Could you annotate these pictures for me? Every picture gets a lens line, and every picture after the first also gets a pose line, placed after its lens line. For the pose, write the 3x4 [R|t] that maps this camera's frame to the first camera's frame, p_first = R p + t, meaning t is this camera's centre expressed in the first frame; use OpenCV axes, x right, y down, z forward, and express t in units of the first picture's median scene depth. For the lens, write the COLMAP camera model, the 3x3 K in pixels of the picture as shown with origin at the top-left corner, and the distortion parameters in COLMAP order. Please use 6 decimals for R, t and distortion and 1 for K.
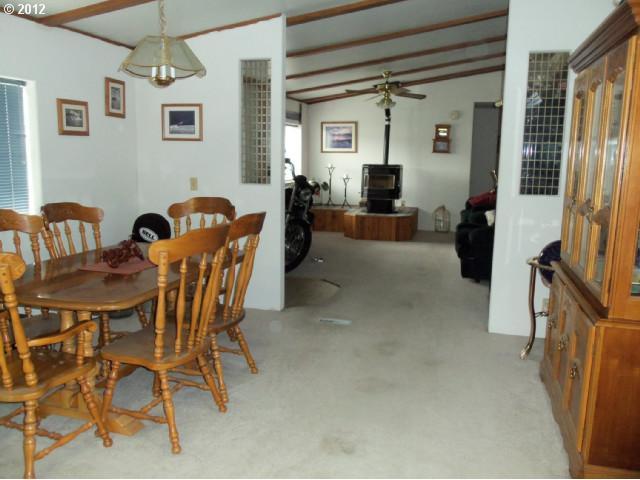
lens RADIAL K [[533.9, 0, 317.2], [0, 533.9, 242.3], [0, 0, 1]] dist [-0.050017, -0.002067]
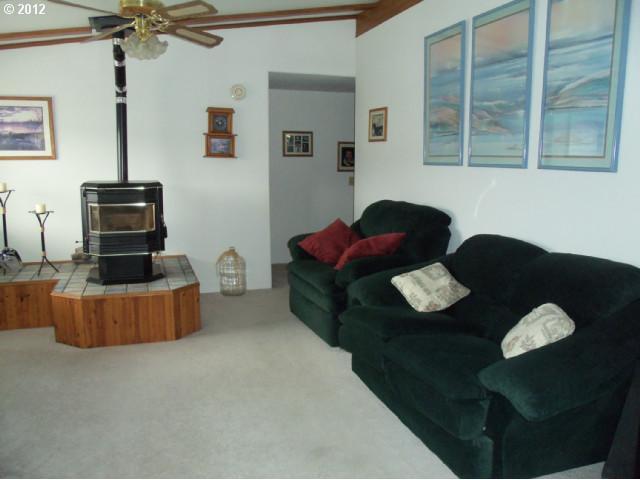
lens RADIAL K [[533.9, 0, 317.2], [0, 533.9, 242.3], [0, 0, 1]] dist [-0.050017, -0.002067]
pose [[0.826496, -0.093953, 0.555047, -0.006624], [0.096435, 0.995029, 0.024830, -0.081709], [-0.554621, 0.033004, 0.831449, 0.472977]]
